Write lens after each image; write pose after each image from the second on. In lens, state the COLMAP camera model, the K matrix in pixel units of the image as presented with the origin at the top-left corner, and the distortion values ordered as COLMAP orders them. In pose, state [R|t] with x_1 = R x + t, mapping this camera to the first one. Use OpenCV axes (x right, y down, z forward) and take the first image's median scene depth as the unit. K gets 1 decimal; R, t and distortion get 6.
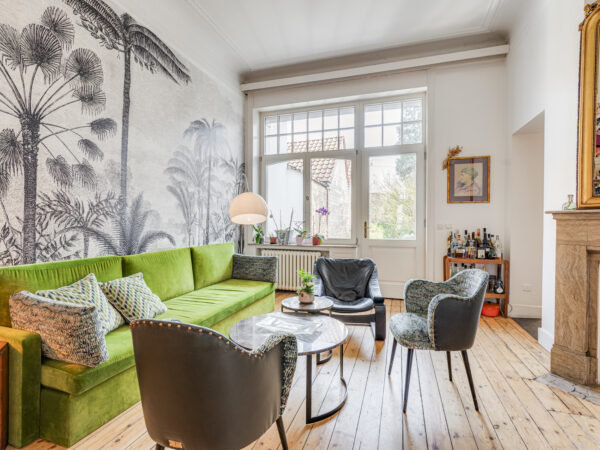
lens RADIAL K [[300.1, 0, 300.0], [0, 300.1, 225.0], [0, 0, 1]] dist [-0.001269, -0.000038]
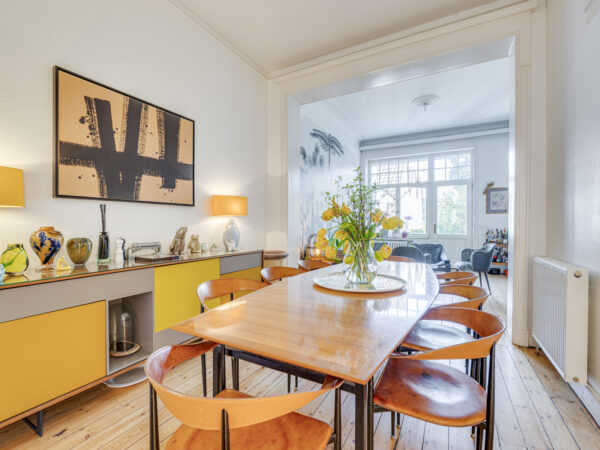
lens RADIAL K [[281.0, 0, 300.0], [0, 281.0, 225.0], [0, 0, 1]] dist [0.000568, 0.000052]
pose [[0.985153, 0.000950, -0.171676, -0.304582], [-0.001312, 0.999997, -0.001996, -0.000298], [0.171674, 0.002192, 0.985151, -0.822830]]
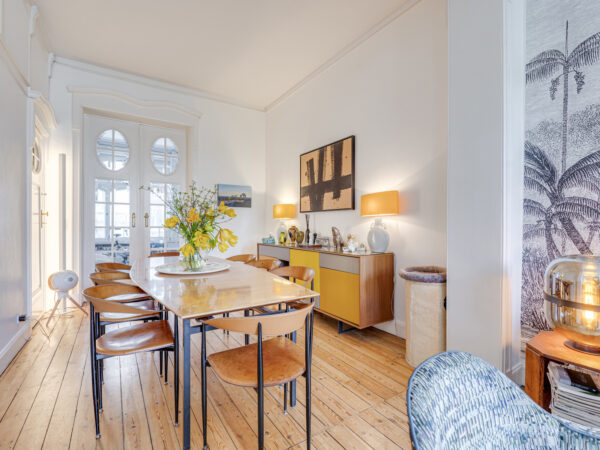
lens RADIAL K [[281.0, 0, 300.0], [0, 281.0, 225.0], [0, 0, 1]] dist [0.000568, 0.000052]
pose [[-0.608381, -0.000542, -0.793645, 0.066803], [-0.007392, 0.999960, 0.004983, -0.006470], [0.793610, 0.008899, -0.608361, 0.246562]]
